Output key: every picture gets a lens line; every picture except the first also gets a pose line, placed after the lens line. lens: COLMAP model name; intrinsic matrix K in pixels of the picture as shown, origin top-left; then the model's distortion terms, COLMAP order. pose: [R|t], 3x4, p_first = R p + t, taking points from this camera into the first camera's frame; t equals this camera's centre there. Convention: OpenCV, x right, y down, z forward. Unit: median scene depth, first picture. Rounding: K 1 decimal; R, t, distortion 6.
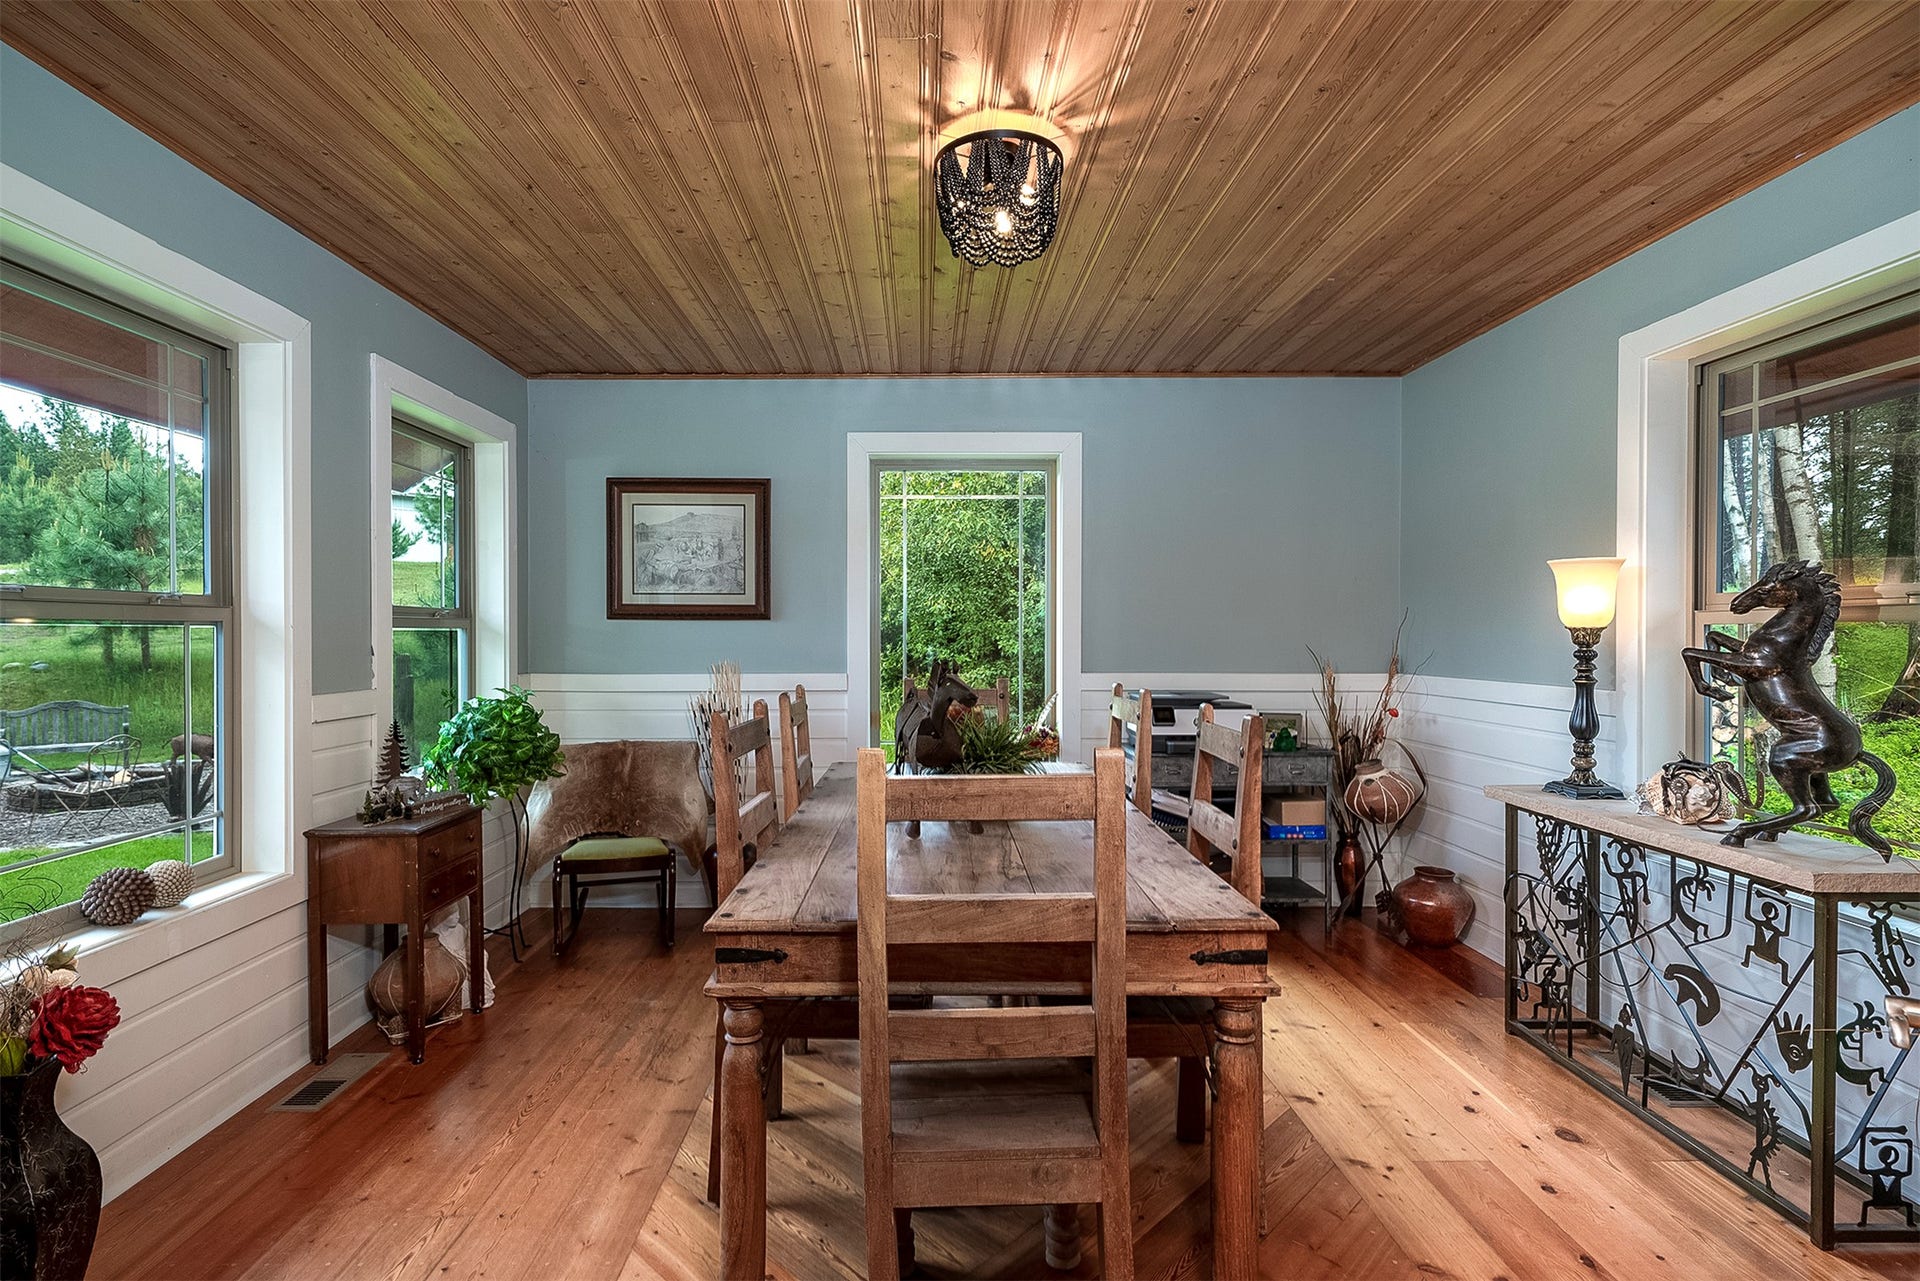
lens RADIAL K [[1010.1, 0, 961.0], [0, 1010.1, 629.4], [0, 0, 1]] dist [0.000307, 0.000236]
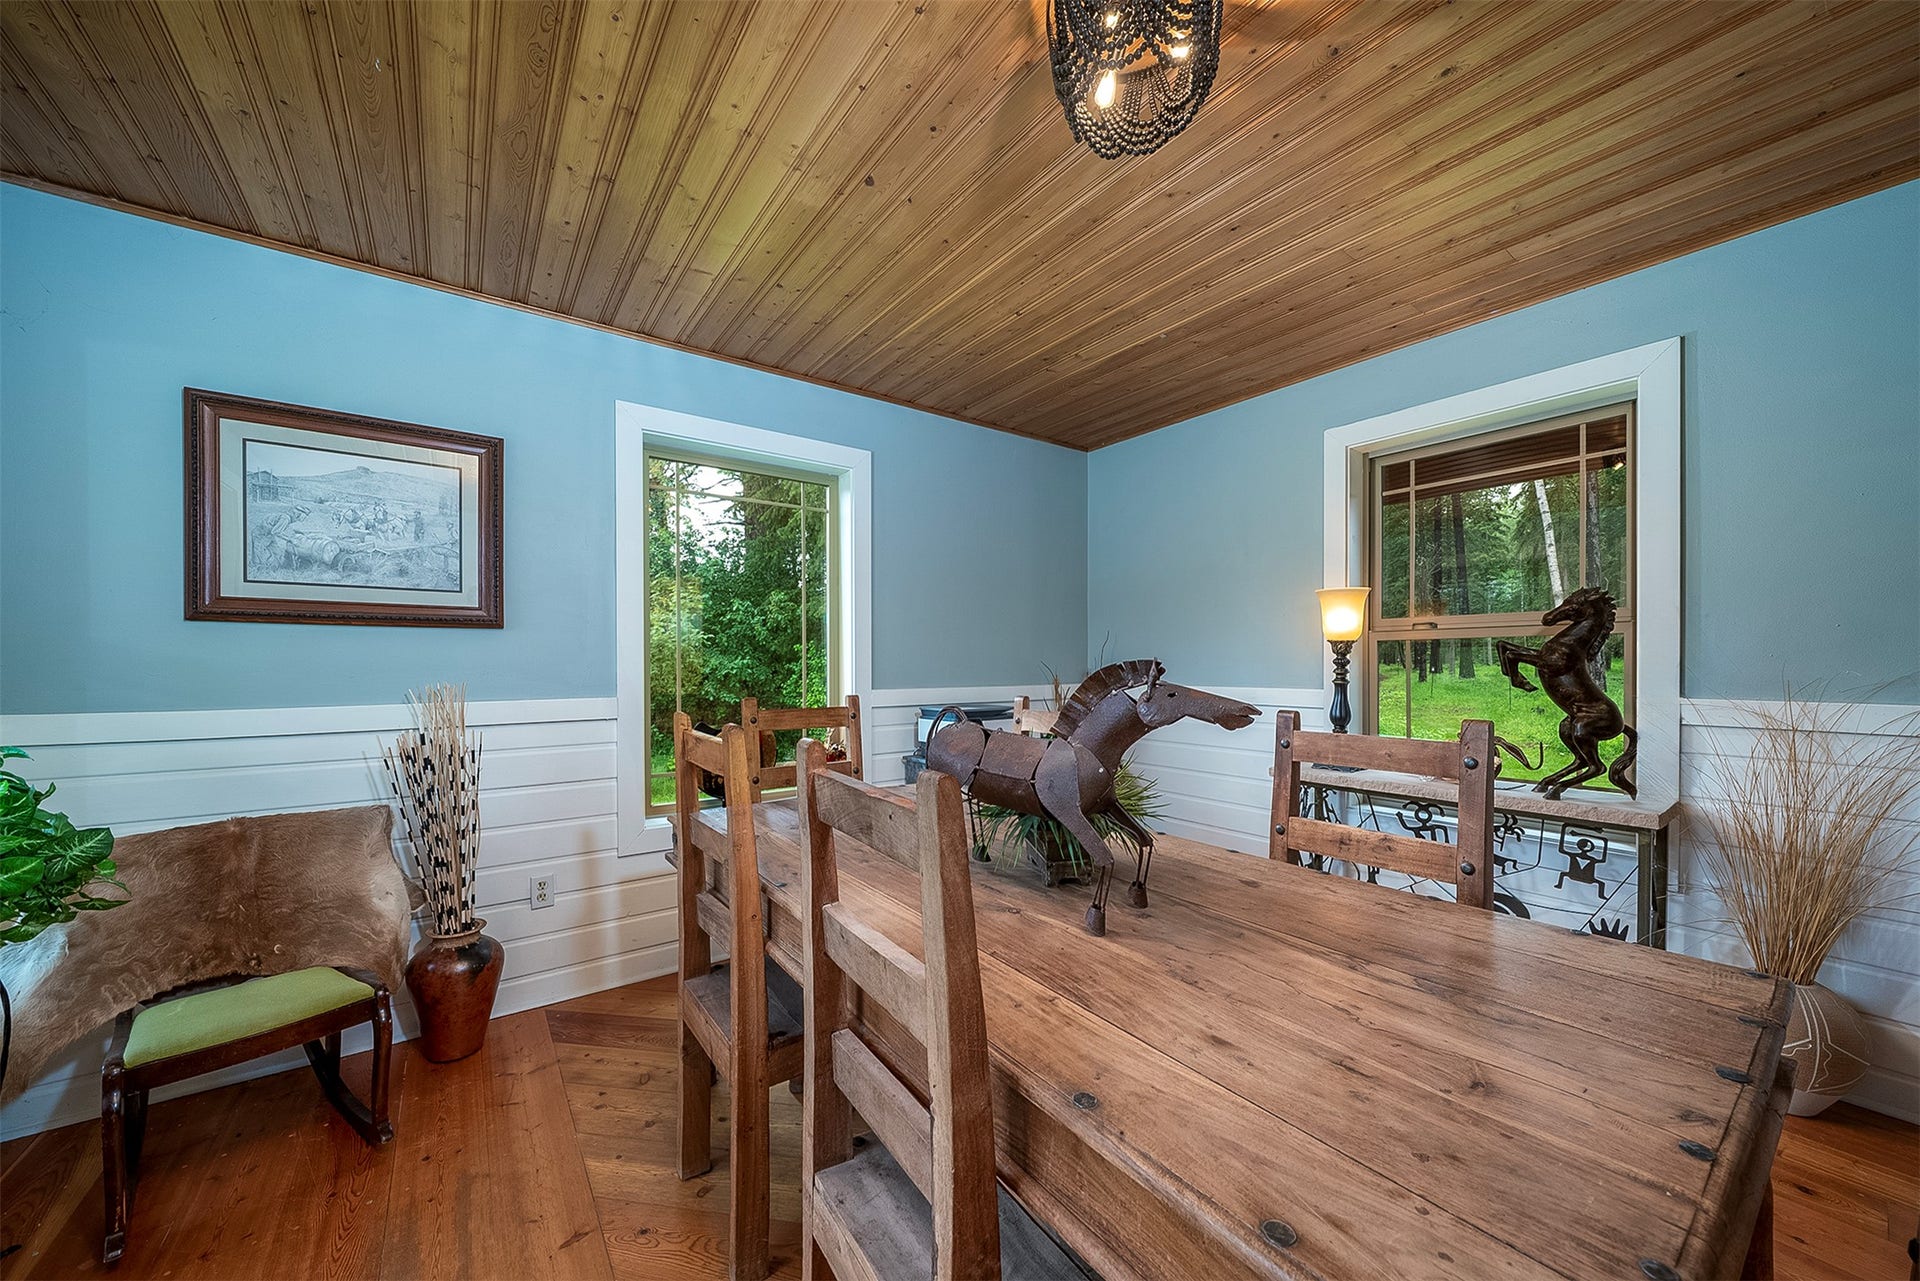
lens RADIAL K [[695.3, 0, 963.9], [0, 695.3, 661.6], [0, 0, 1]] dist [-0.003013, -0.000222]
pose [[0.807948, -0.002901, 0.589247, -0.228290], [0.002796, 0.999995, 0.001090, 0.016467], [-0.589247, 0.000767, 0.807952, 0.407261]]
